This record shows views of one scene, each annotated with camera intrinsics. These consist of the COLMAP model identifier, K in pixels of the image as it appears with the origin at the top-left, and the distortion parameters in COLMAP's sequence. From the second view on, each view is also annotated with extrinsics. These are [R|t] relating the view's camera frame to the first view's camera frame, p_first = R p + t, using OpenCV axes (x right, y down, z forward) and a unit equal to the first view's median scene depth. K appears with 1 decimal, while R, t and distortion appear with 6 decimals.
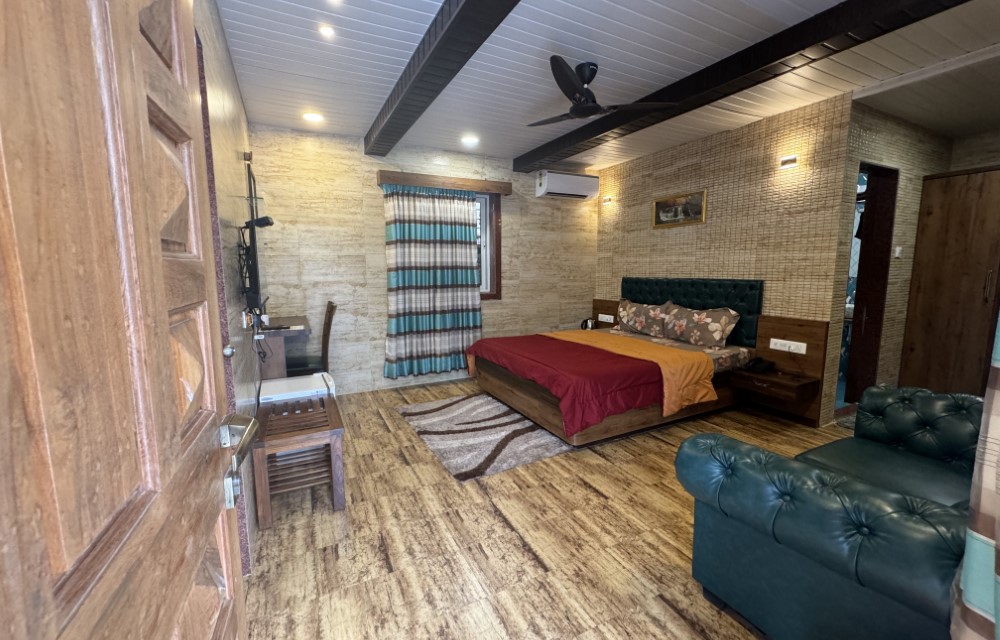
lens RADIAL K [[400.8, 0, 503.4], [0, 400.8, 320.3], [0, 0, 1]] dist [-0.001235, -0.000180]
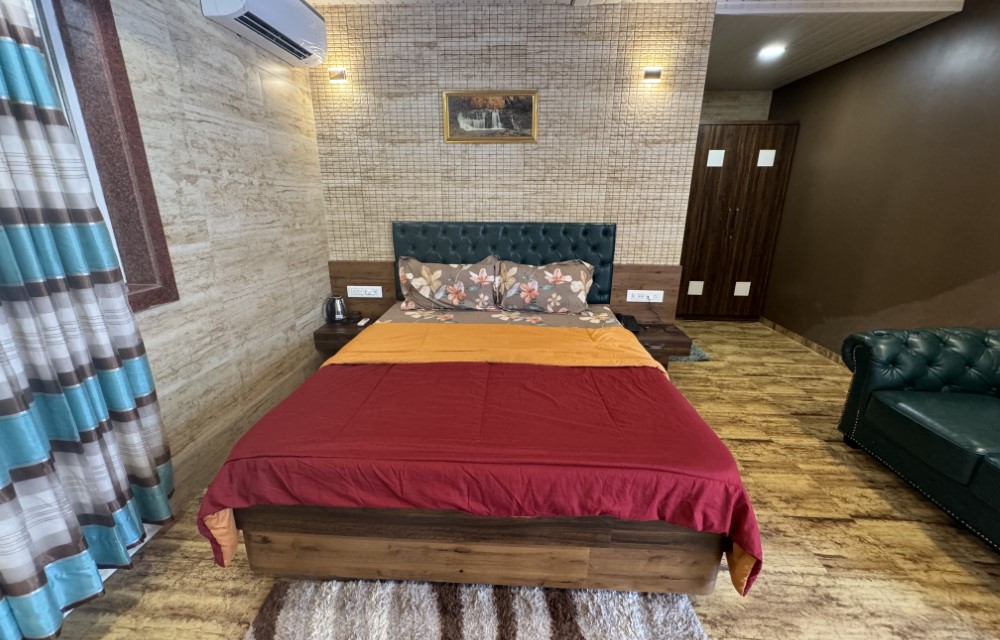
lens RADIAL K [[400.8, 0, 500.1], [0, 400.8, 319.3], [0, 0, 1]] dist [-0.001235, -0.000180]
pose [[0.507486, -0.244251, 0.826317, -0.191131], [0.102227, 0.969276, 0.223726, -0.102021], [-0.855575, -0.029066, 0.516863, 0.664332]]
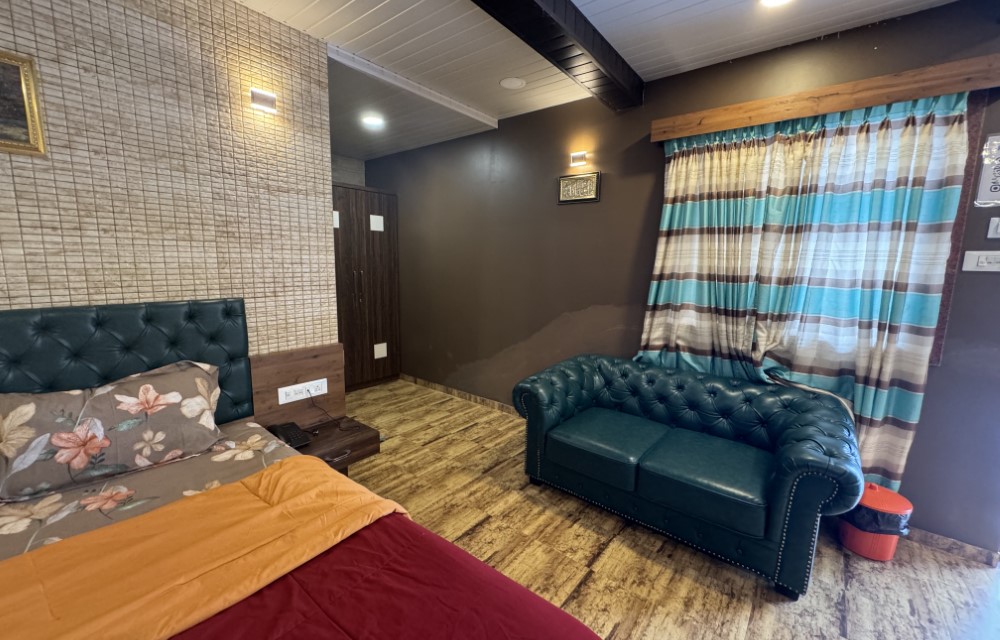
lens RADIAL K [[400.8, 0, 498.8], [0, 400.8, 319.8], [0, 0, 1]] dist [-0.001235, -0.000180]
pose [[-0.400192, -0.133775, 0.906615, -0.015838], [0.103632, 0.976337, 0.189807, -0.121173], [-0.910553, 0.169914, -0.376859, 0.769133]]
